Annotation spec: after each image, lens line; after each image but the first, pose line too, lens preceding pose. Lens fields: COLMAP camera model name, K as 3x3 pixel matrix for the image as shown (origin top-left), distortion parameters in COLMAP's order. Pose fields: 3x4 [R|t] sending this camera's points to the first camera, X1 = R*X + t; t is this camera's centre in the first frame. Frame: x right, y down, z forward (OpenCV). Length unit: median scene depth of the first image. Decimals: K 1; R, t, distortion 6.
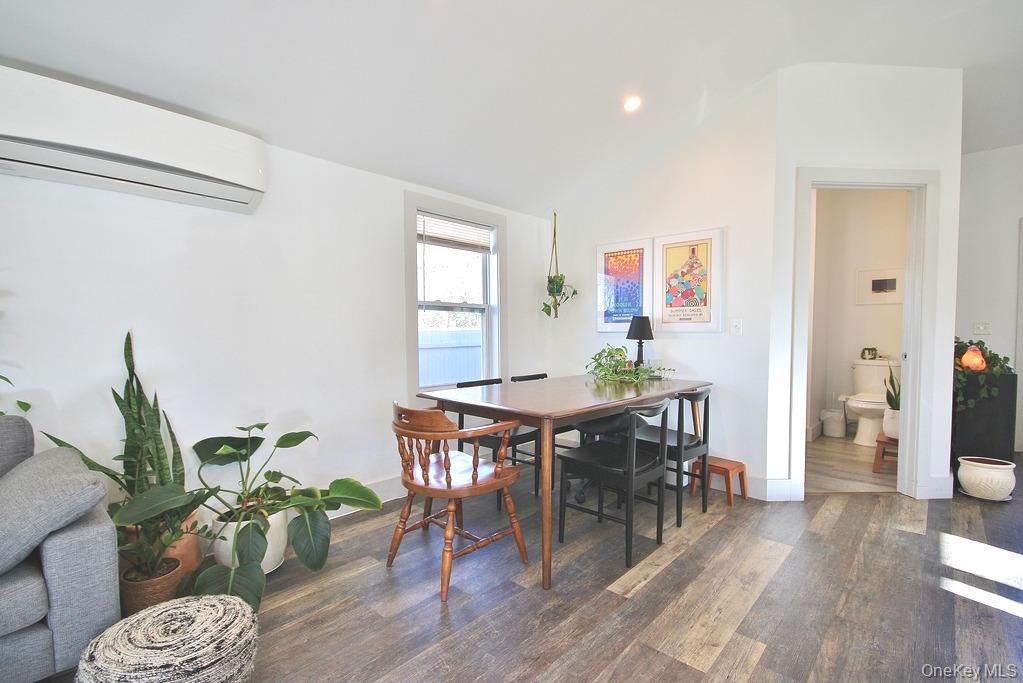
lens RADIAL K [[474.0, 0, 514.0], [0, 474.0, 347.0], [0, 0, 1]] dist [0.038204, -0.027309]
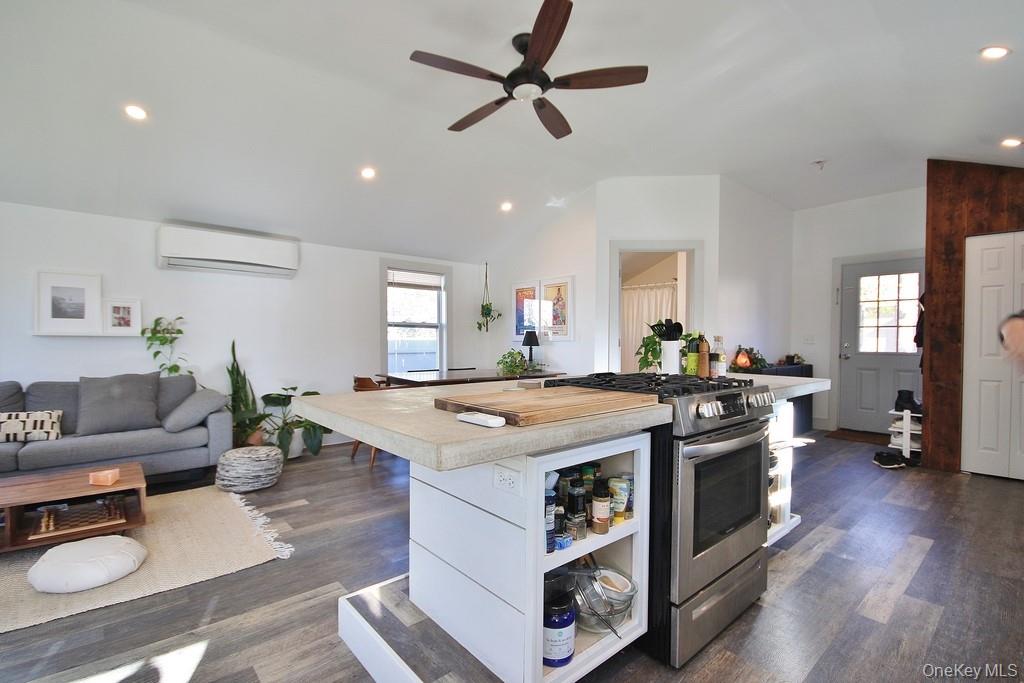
lens RADIAL K [[473.9, 0, 511.4], [0, 473.9, 346.5], [0, 0, 1]] dist [-0.000796, -0.000352]
pose [[0.993602, 0.003252, -0.112891, 0.432410], [-0.006317, 0.999621, -0.026802, 0.031969], [0.112761, 0.027344, 0.993246, -0.623299]]
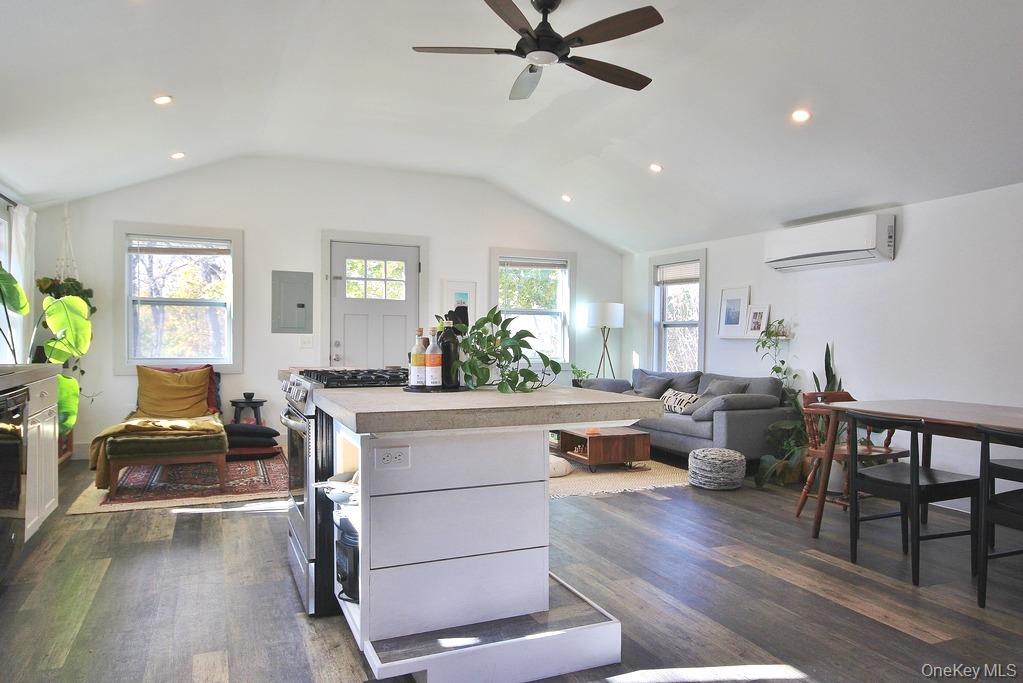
lens RADIAL K [[679.6, 0, 511.5], [0, 679.6, 341.5], [0, 0, 1]] dist [0.000096, 0.000188]
pose [[-0.417669, -0.008014, -0.908564, 1.386168], [-0.044575, 0.998938, 0.011681, -0.004672], [0.907505, 0.045378, -0.417583, 0.665852]]
